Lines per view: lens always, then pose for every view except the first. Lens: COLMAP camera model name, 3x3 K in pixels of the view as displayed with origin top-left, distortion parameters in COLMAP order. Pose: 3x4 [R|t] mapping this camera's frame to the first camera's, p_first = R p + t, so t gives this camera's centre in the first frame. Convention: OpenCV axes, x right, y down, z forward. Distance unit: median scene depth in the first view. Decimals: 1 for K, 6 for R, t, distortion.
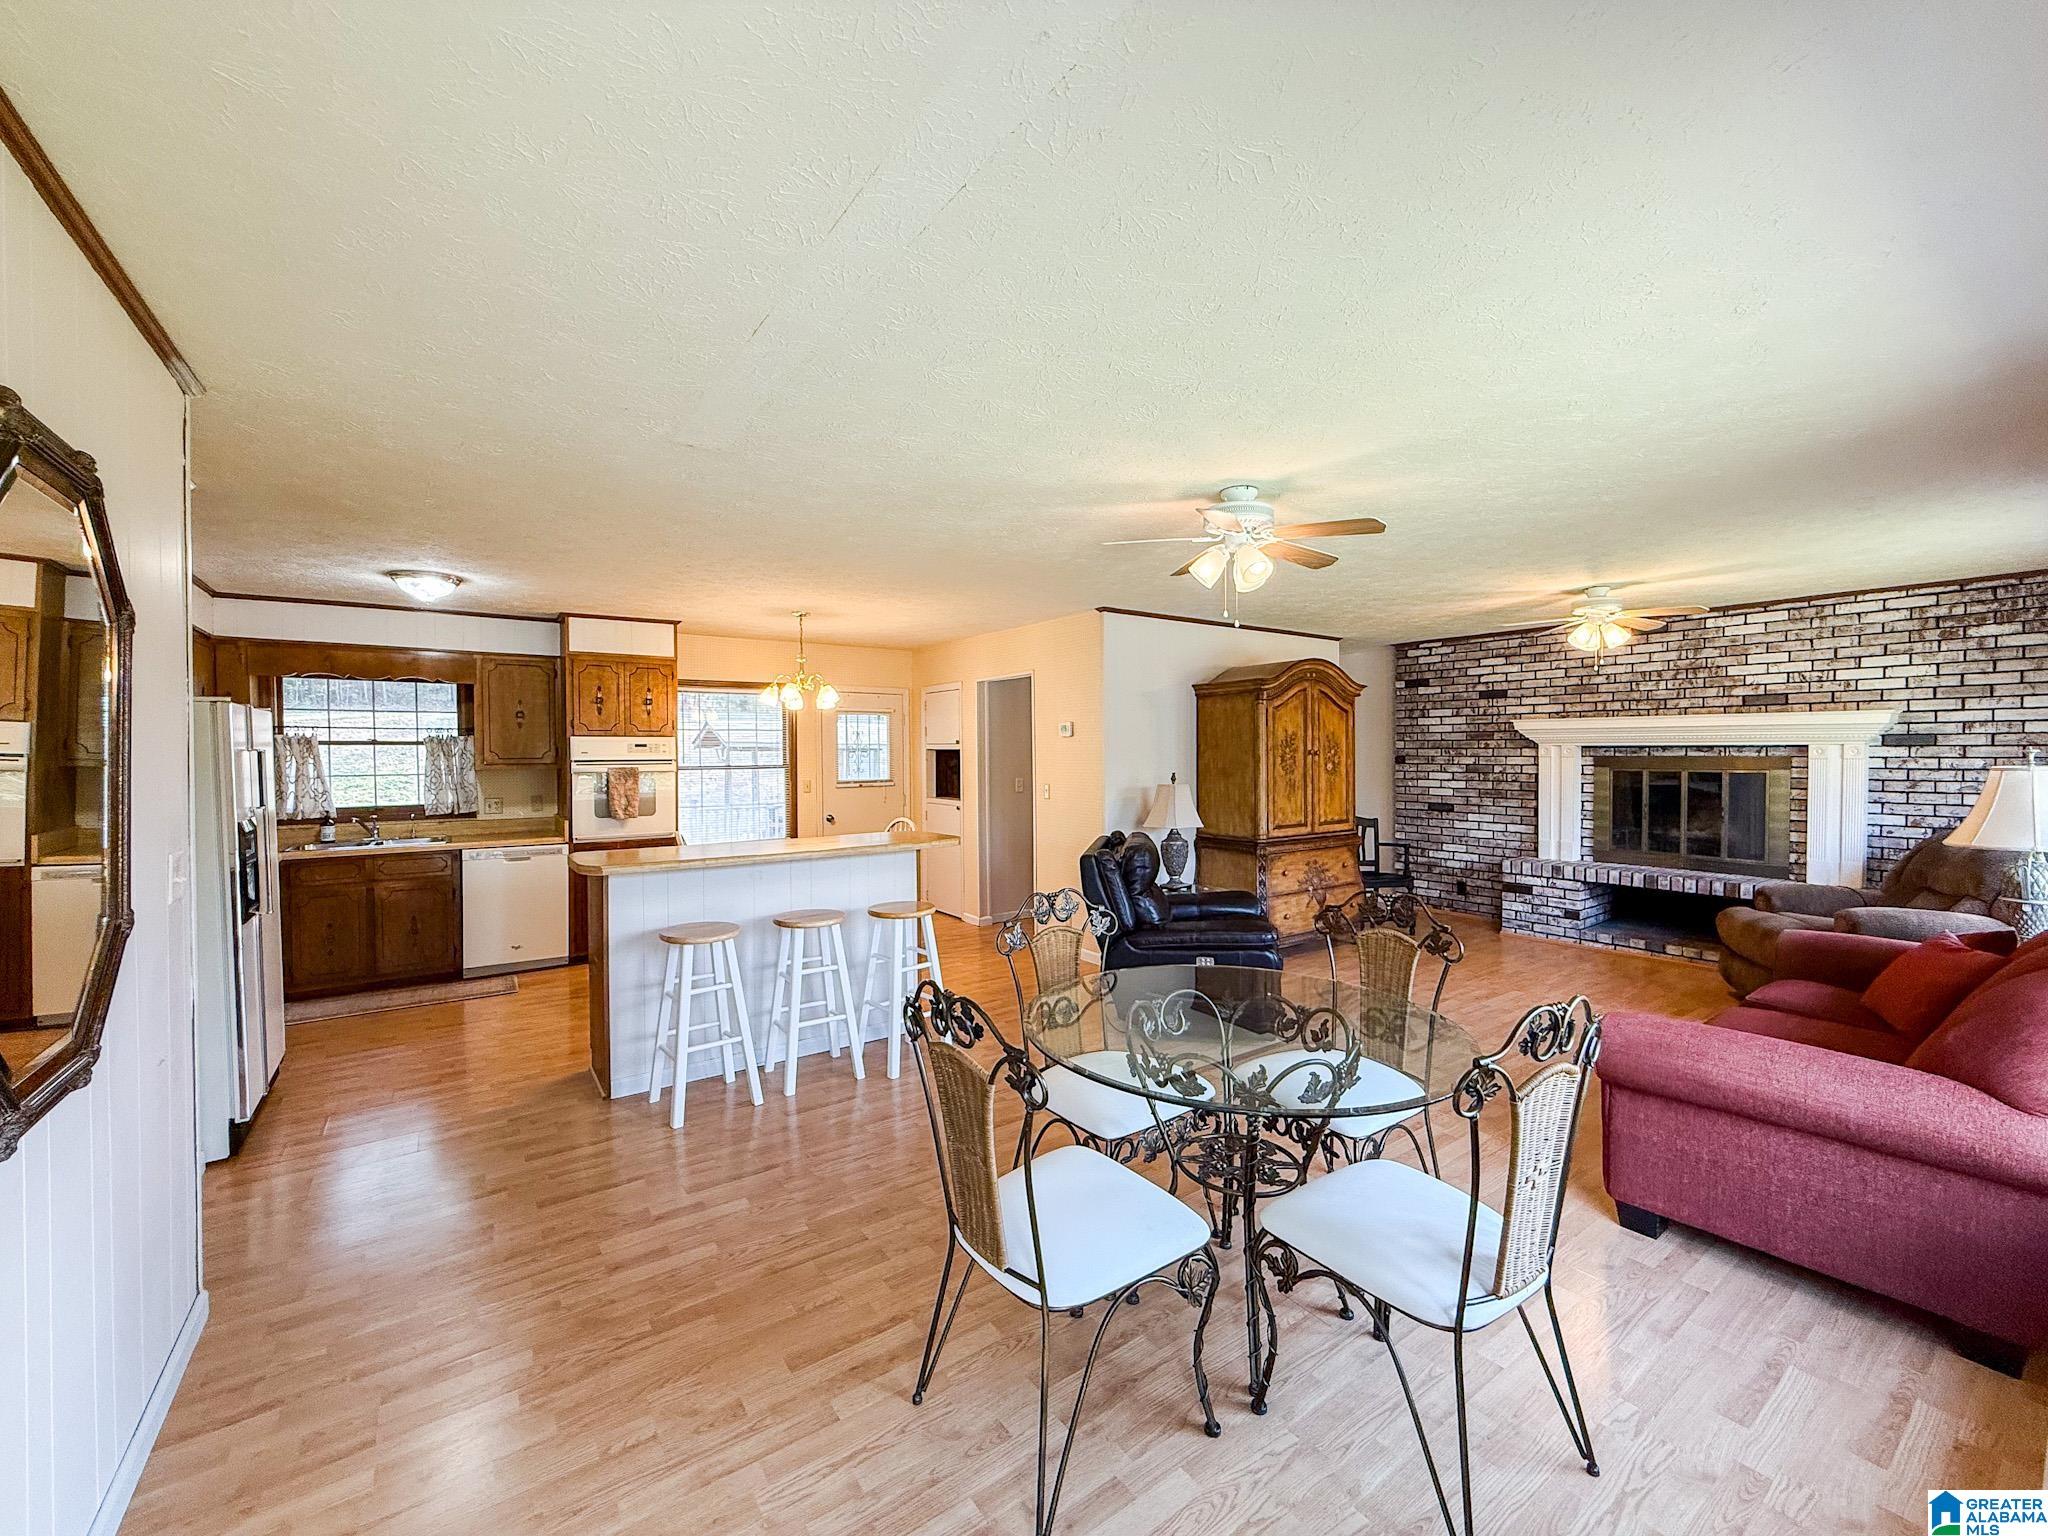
lens RADIAL K [[816.3, 0, 1021.2], [0, 816.3, 766.6], [0, 0, 1]] dist [0.000702, -0.000183]
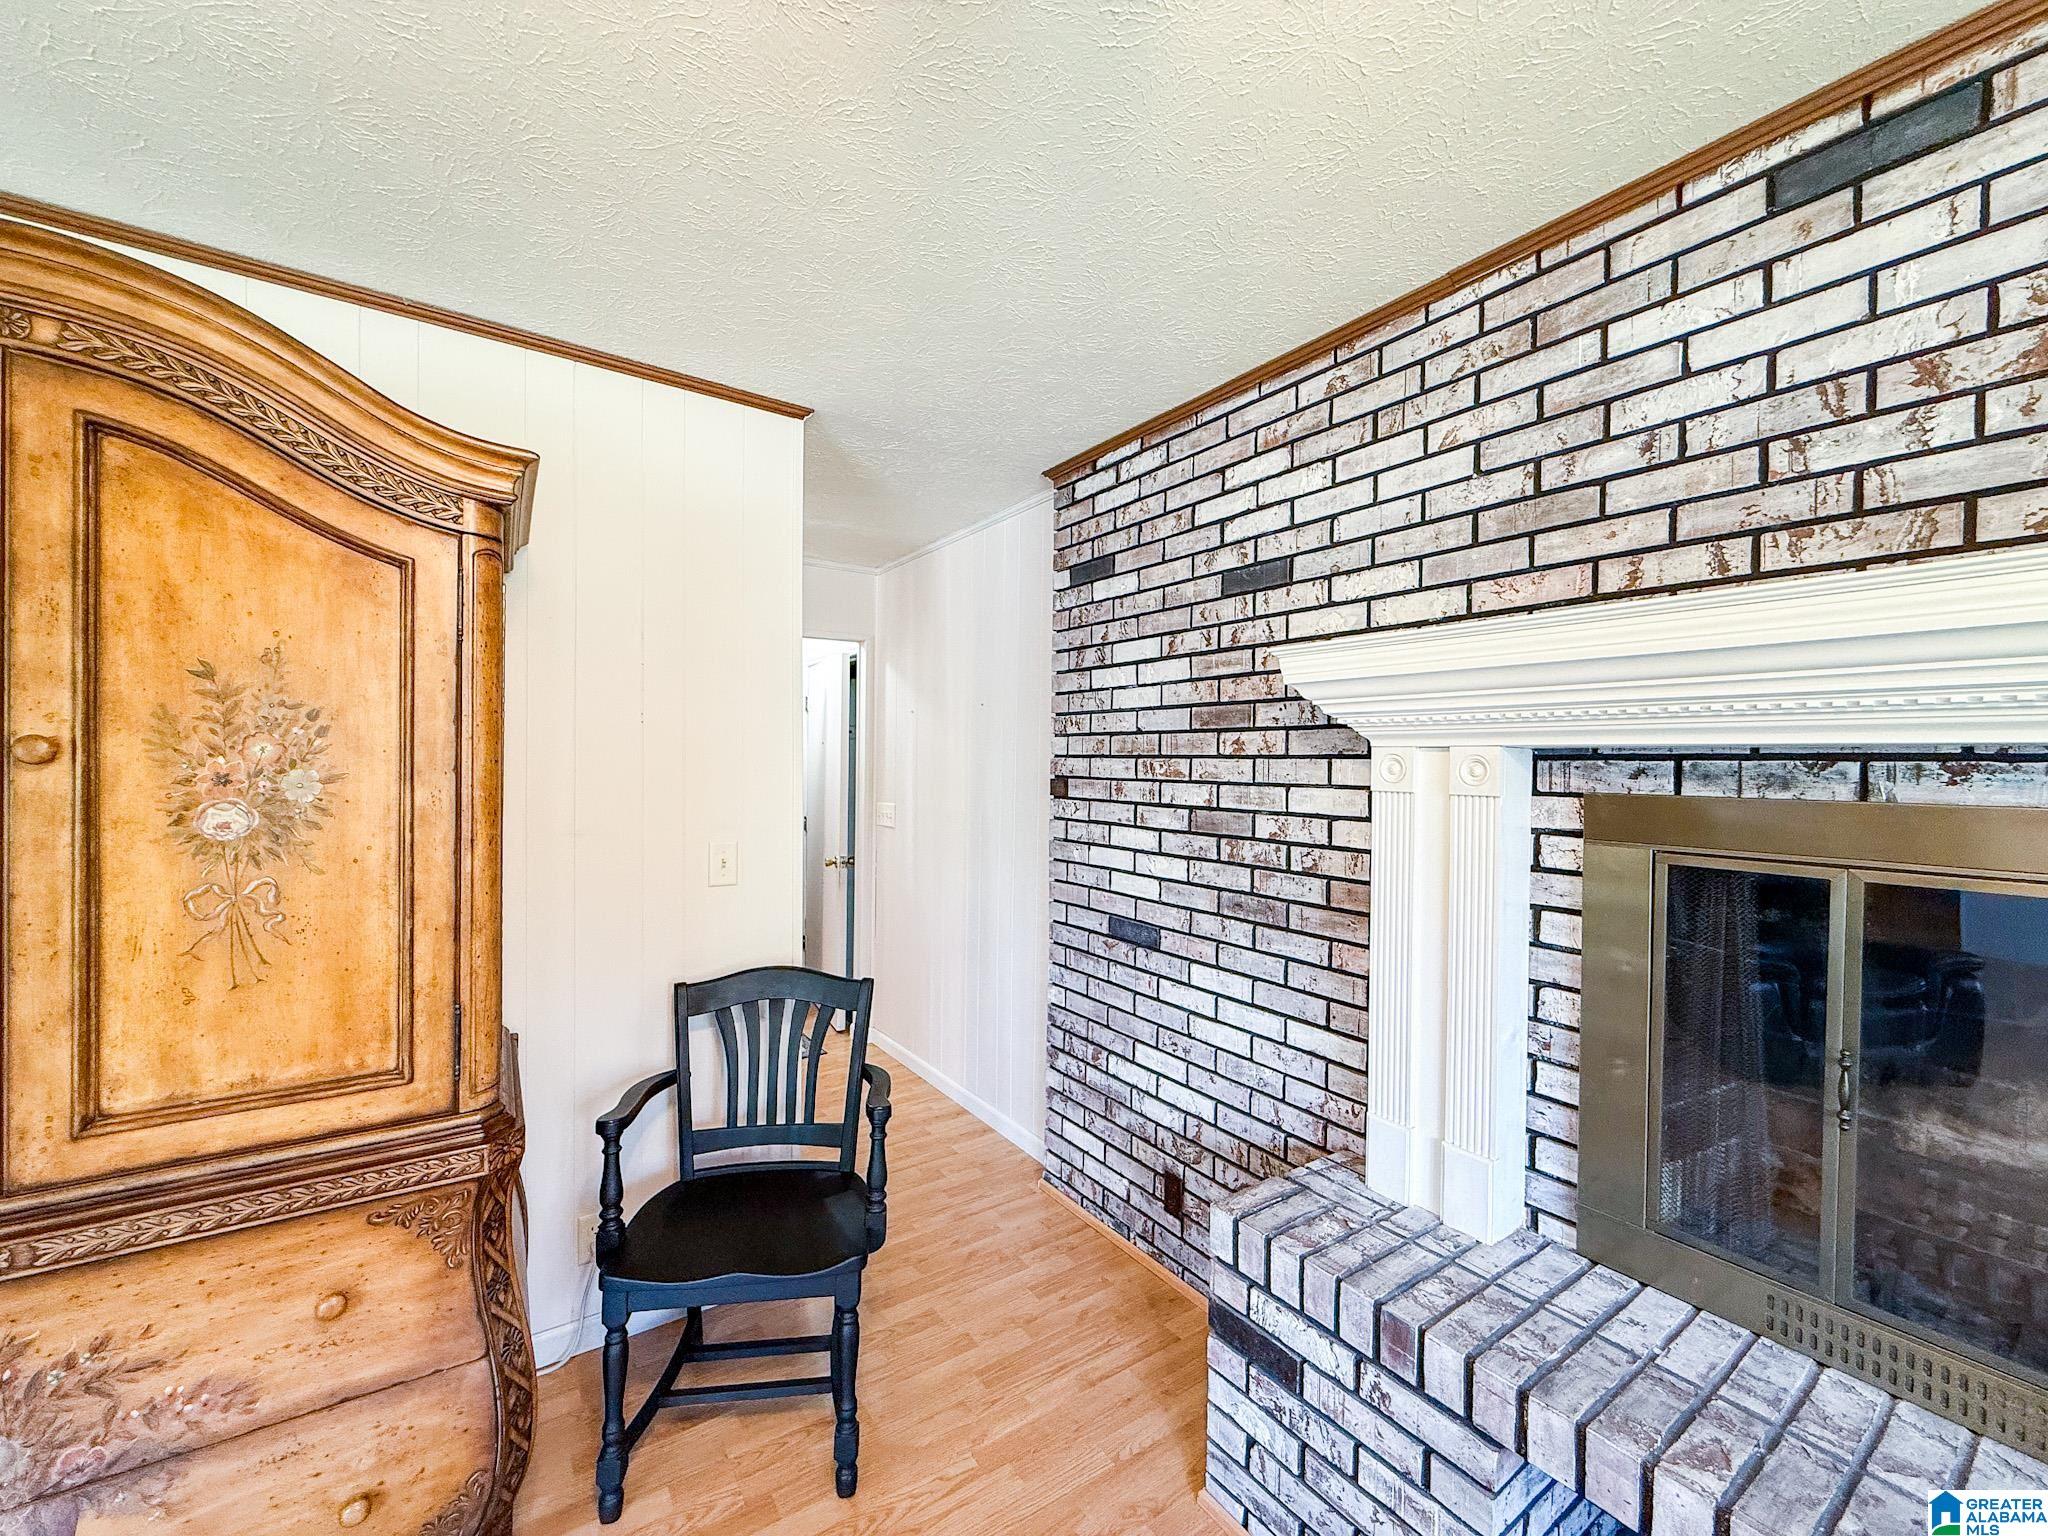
lens RADIAL K [[816.3, 0, 1021.1], [0, 816.3, 769.2], [0, 0, 1]] dist [0.000702, -0.000183]
pose [[0.999565, 0.018513, -0.022967, 0.502754], [-0.018821, 0.999735, -0.013277, -0.012415], [0.022715, 0.013703, 0.999648, 0.703098]]
